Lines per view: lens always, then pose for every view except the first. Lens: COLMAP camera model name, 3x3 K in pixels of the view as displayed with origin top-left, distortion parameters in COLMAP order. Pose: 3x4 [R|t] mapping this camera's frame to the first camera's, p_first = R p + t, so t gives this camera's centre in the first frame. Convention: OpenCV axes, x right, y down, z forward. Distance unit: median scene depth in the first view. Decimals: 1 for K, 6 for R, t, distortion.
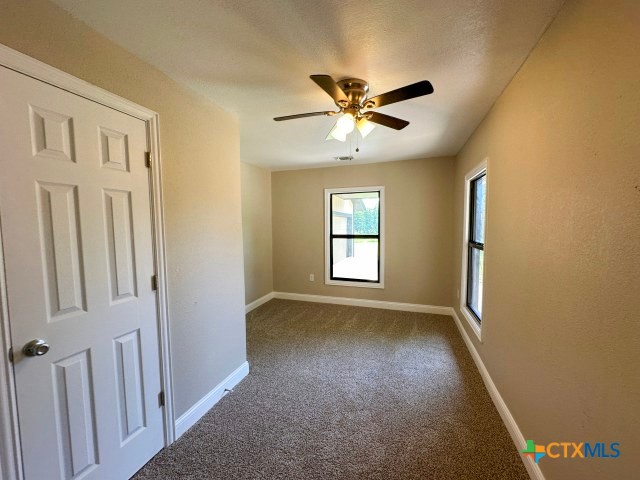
lens RADIAL K [[255.7, 0, 321.1], [0, 255.7, 239.5], [0, 0, 1]] dist [-0.002254, -0.000255]
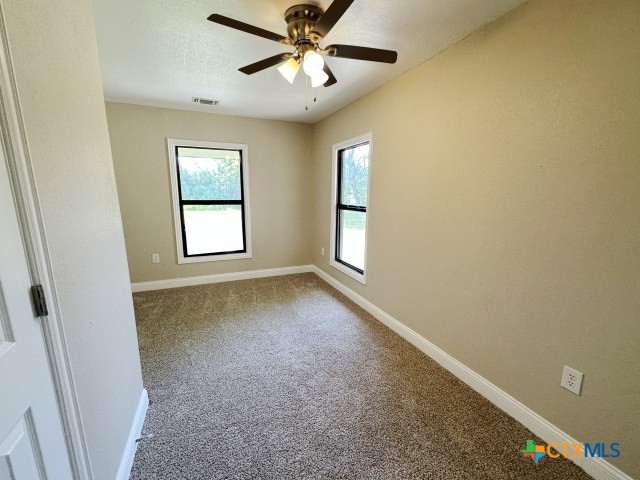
lens RADIAL K [[263.9, 0, 320.5], [0, 263.9, 239.0], [0, 0, 1]] dist [-0.000989, -0.000188]
pose [[0.734522, -0.101783, 0.670909, -0.236079], [0.021378, 0.991667, 0.127039, 0.005950], [-0.678249, -0.078970, 0.730577, 0.134589]]
